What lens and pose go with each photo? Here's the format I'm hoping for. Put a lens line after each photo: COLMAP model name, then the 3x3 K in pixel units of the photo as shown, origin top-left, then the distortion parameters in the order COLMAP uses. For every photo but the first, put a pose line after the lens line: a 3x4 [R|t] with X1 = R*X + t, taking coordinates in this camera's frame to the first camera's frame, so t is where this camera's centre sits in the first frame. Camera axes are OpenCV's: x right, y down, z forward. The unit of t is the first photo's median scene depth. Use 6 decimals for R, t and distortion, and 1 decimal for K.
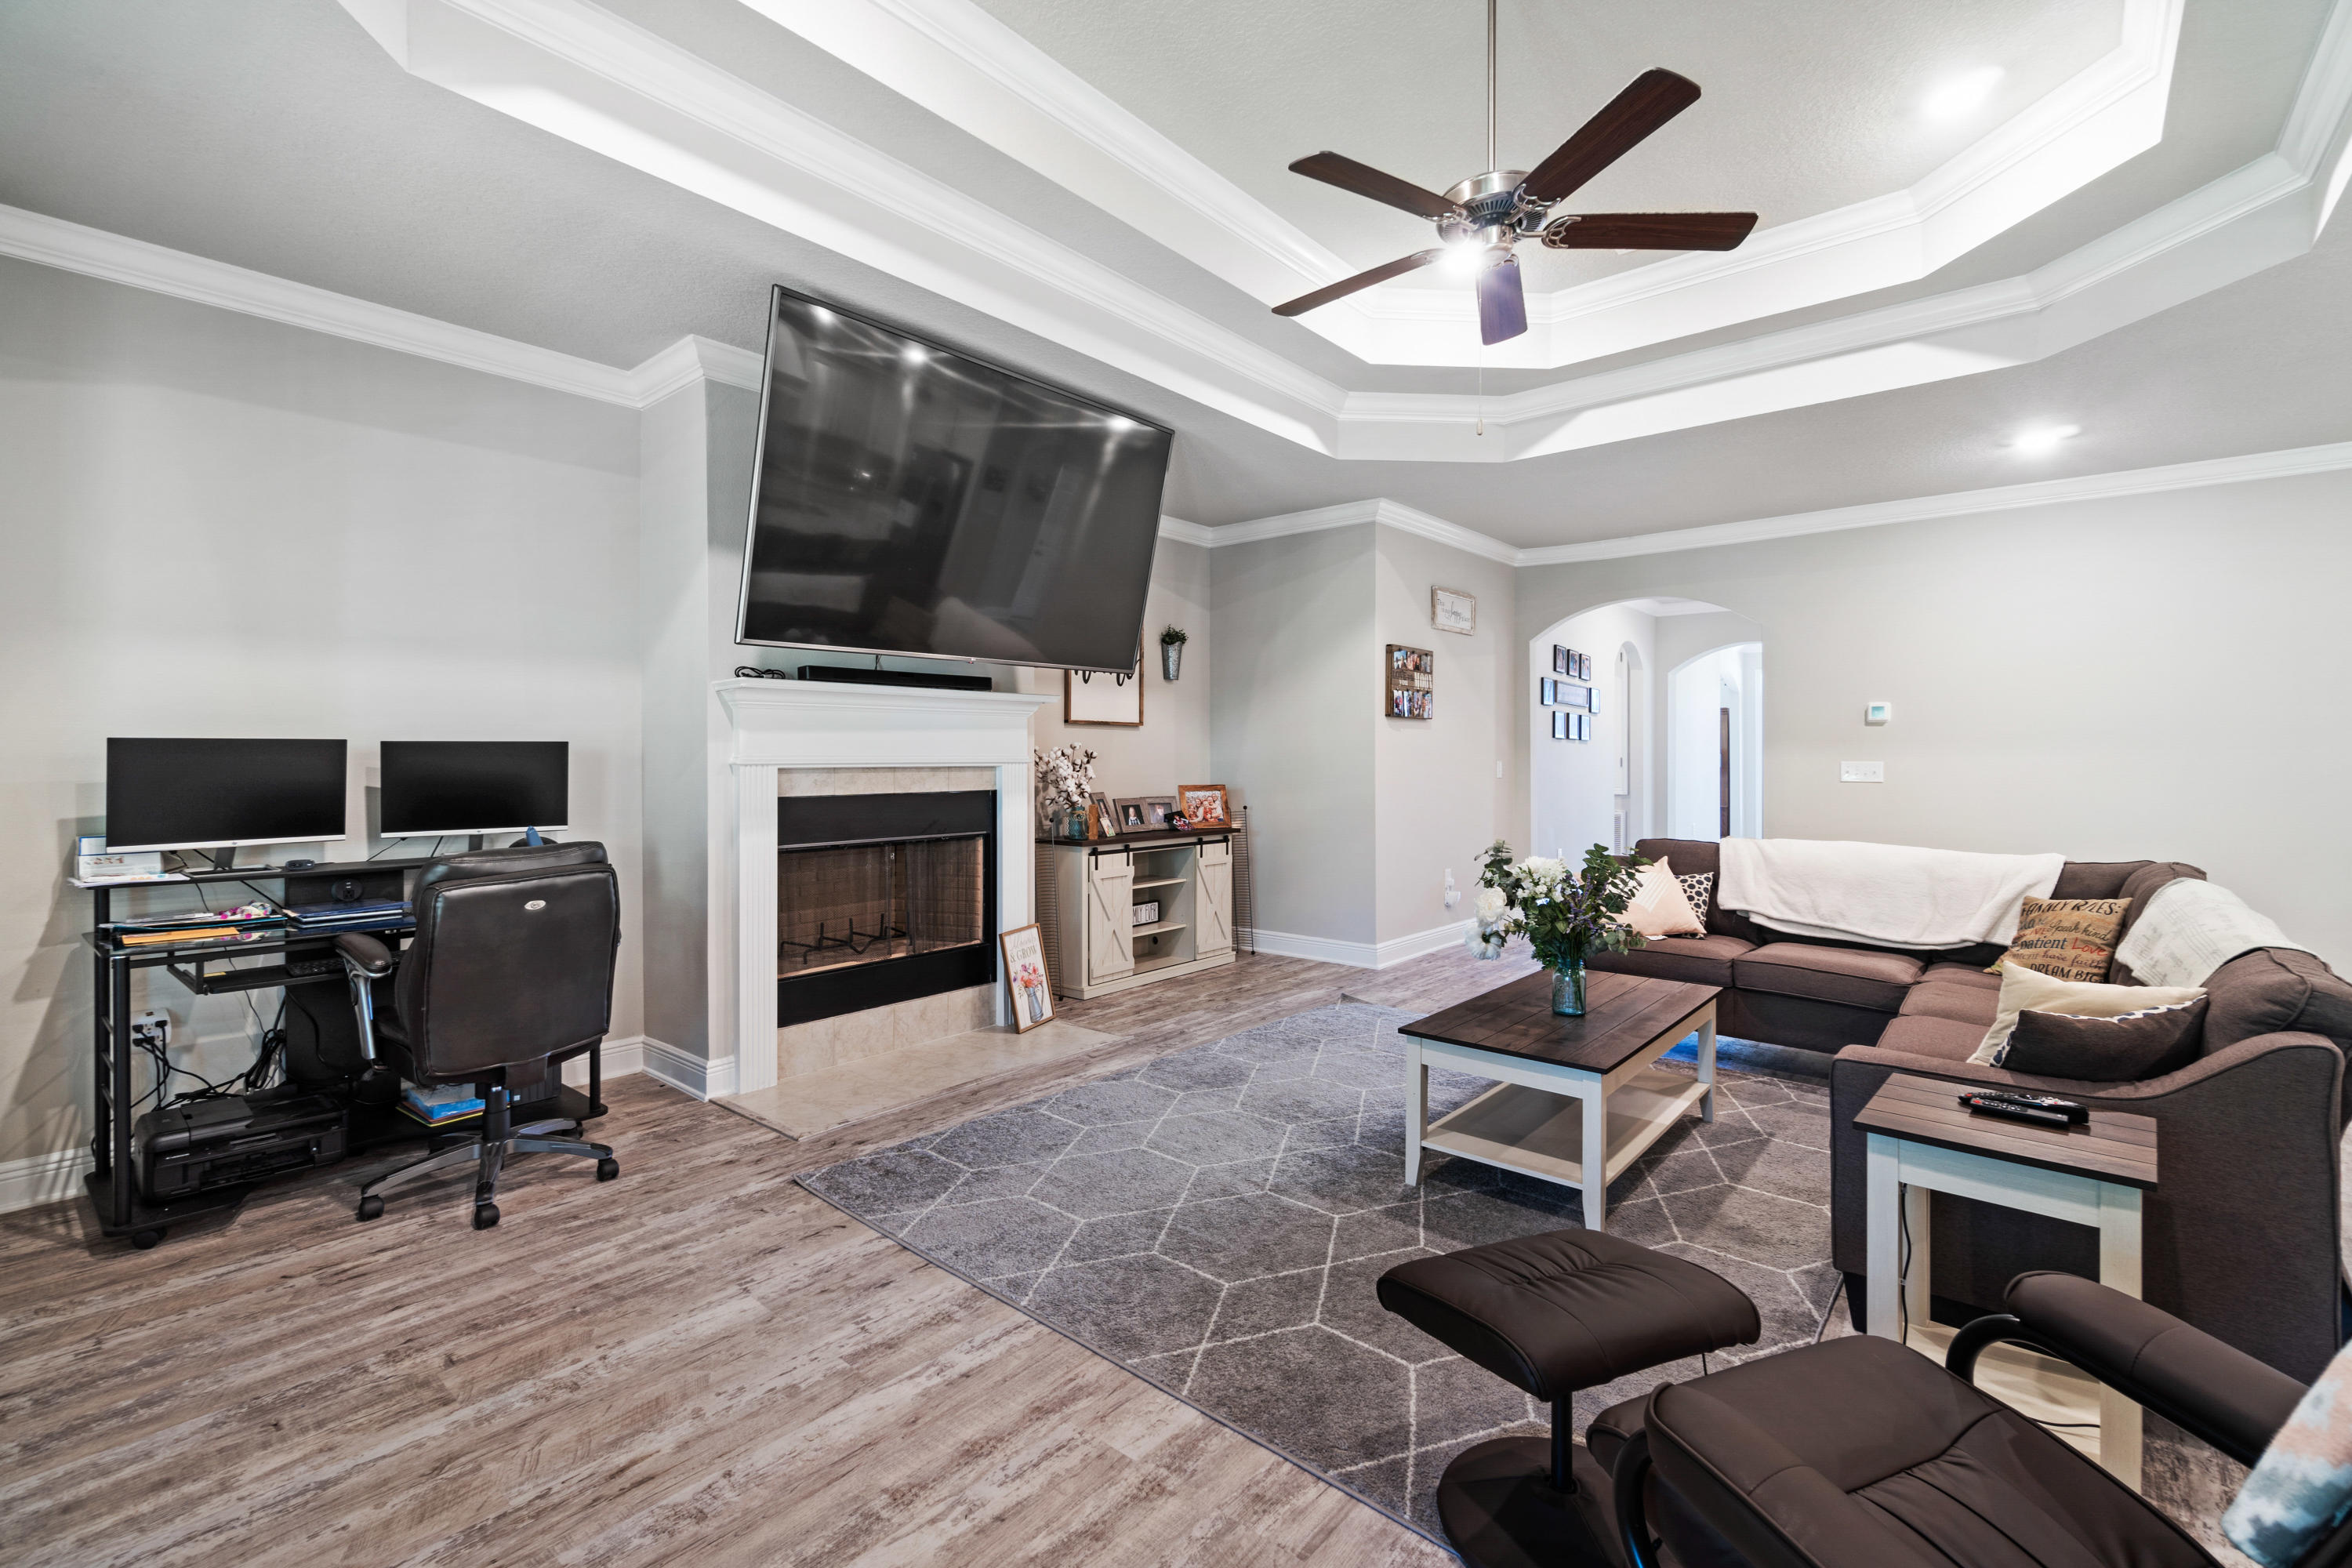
lens RADIAL K [[1038.3, 0, 1146.0], [0, 1038.3, 758.8], [0, 0, 1]] dist [-0.002315, 0.000142]
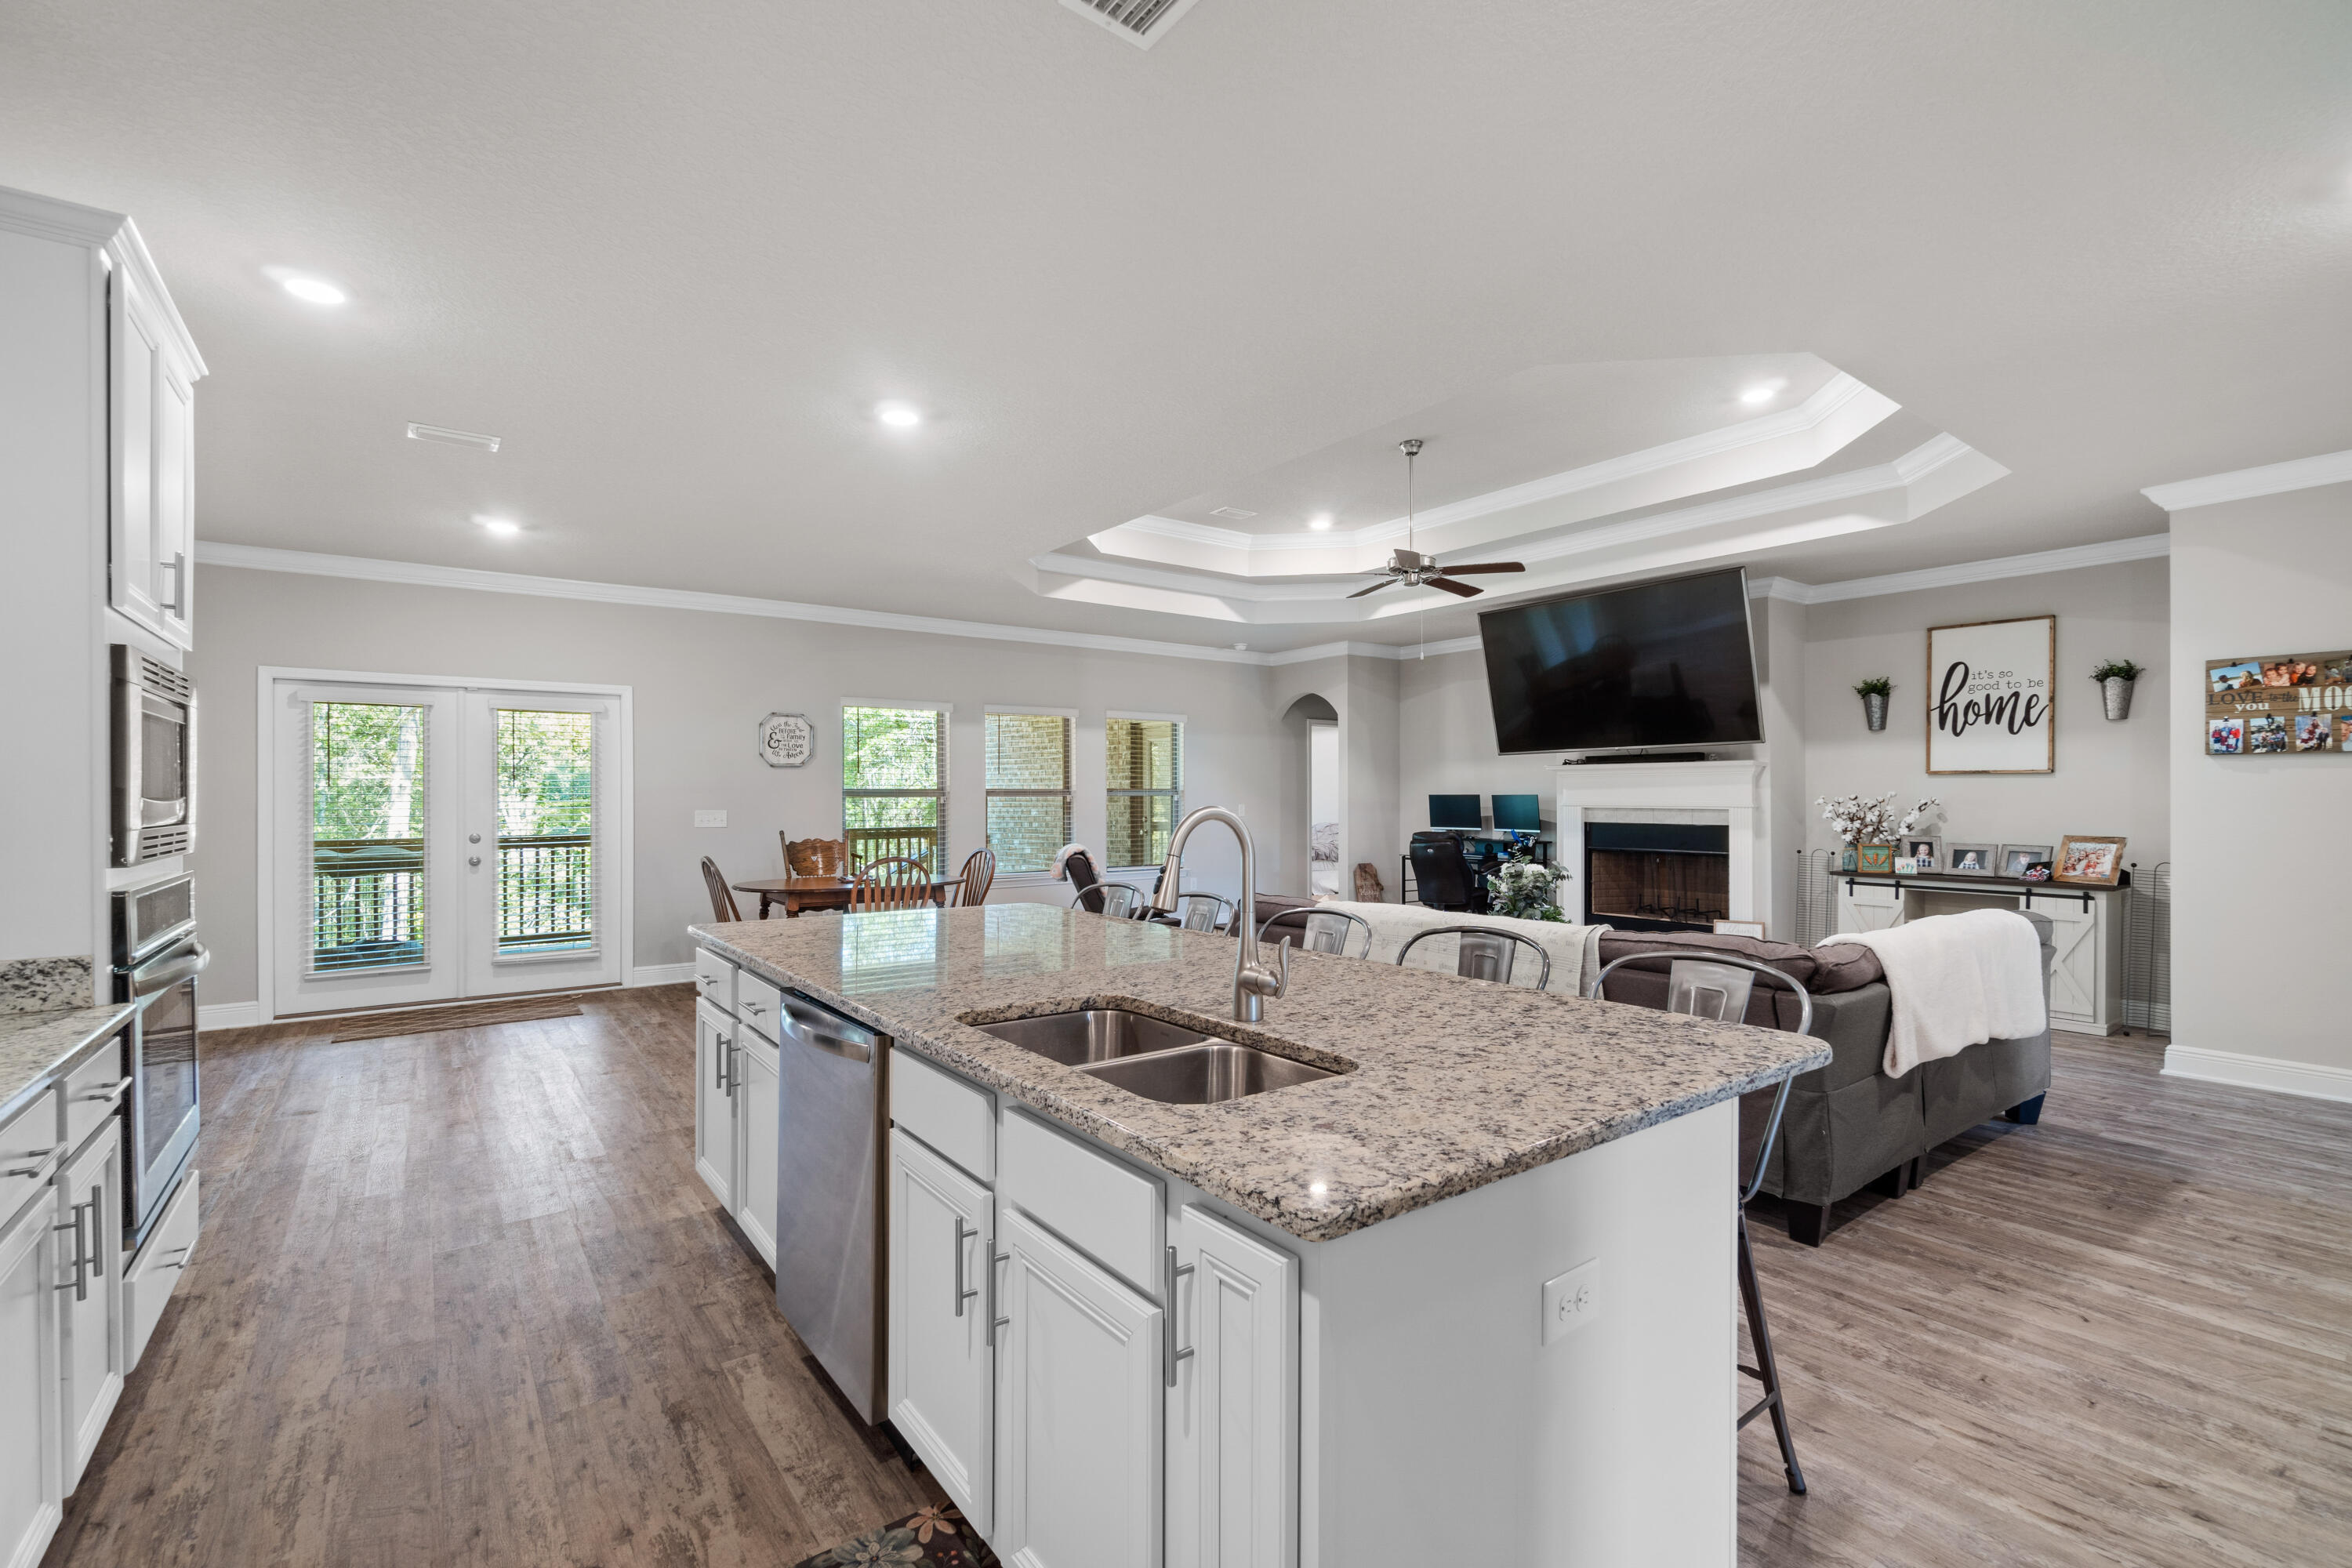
lens RADIAL K [[1038.3, 0, 1195.6], [0, 1038.3, 795.1], [0, 0, 1]] dist [-0.002315, 0.000142]
pose [[-0.206223, 0.000911, -0.978505, 1.481207], [-0.003492, 0.999993, 0.001667, -0.013283], [0.978499, 0.003761, -0.206218, 0.562735]]
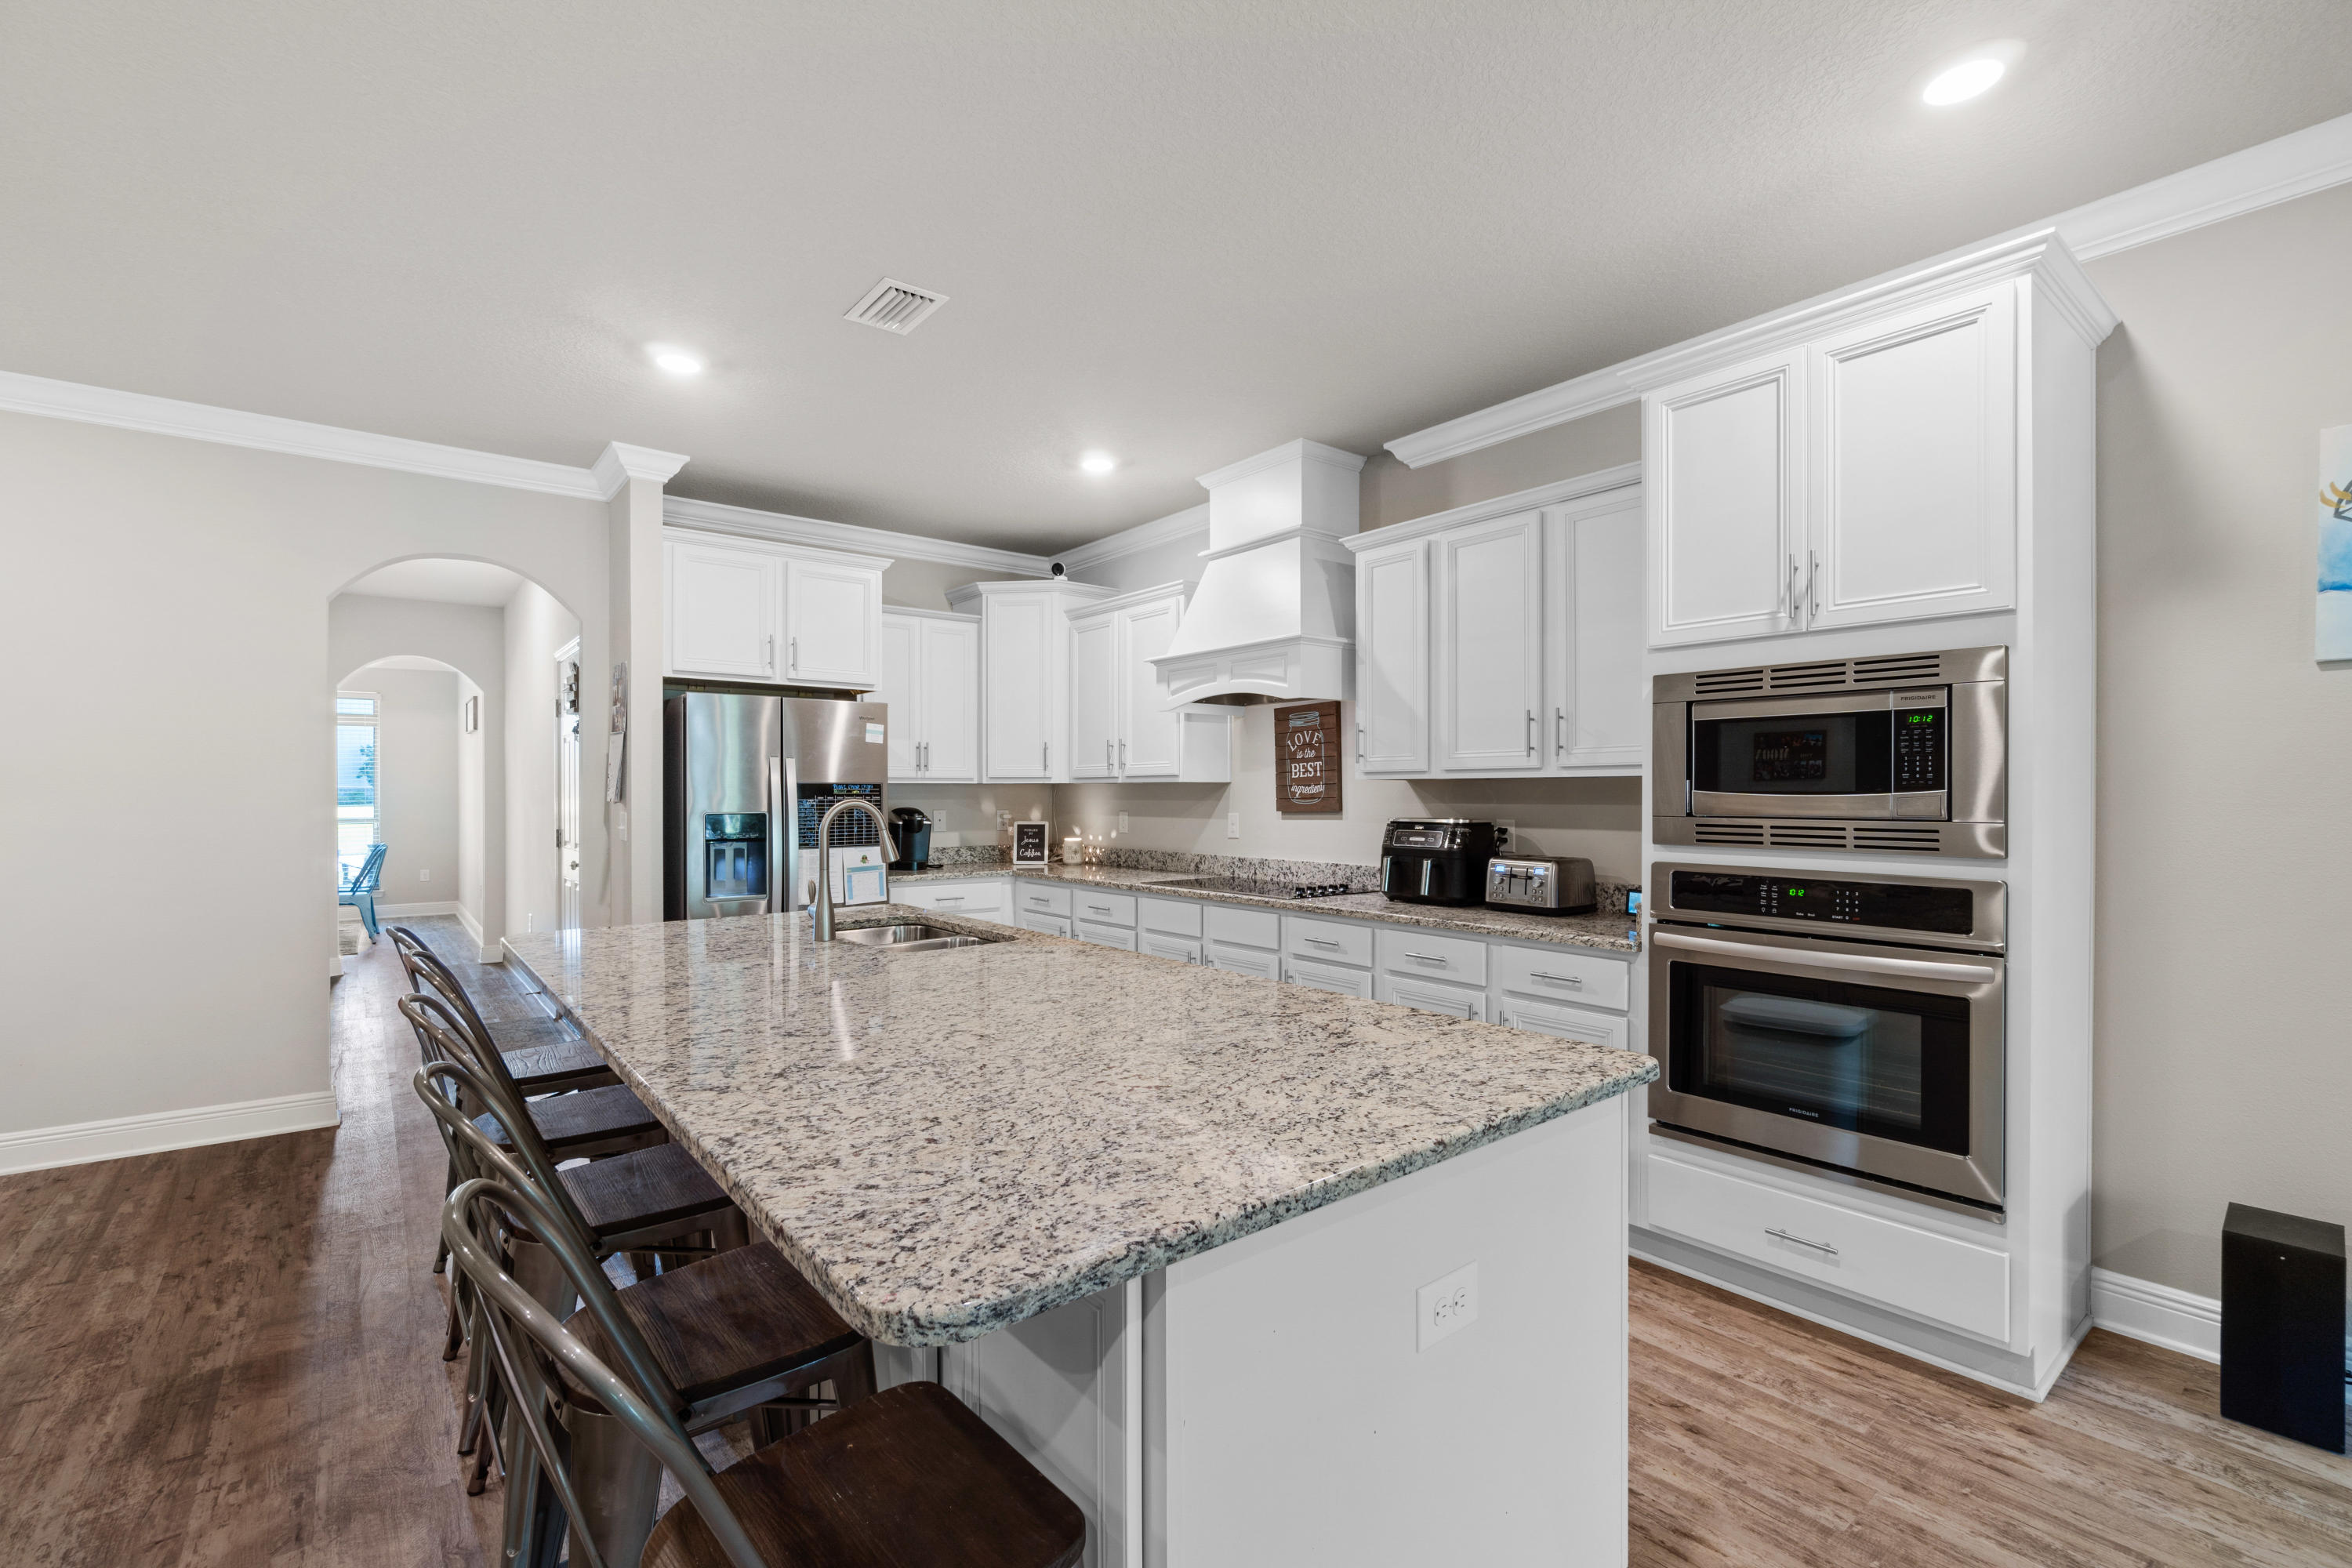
lens RADIAL K [[1038.3, 0, 1186.3], [0, 1038.3, 786.4], [0, 0, 1]] dist [-0.002315, 0.000142]
pose [[0.174990, 0.003550, 0.984564, 0.512124], [0.006836, 0.999965, -0.004820, -0.011580], [-0.984547, 0.007574, 0.174959, 0.181446]]
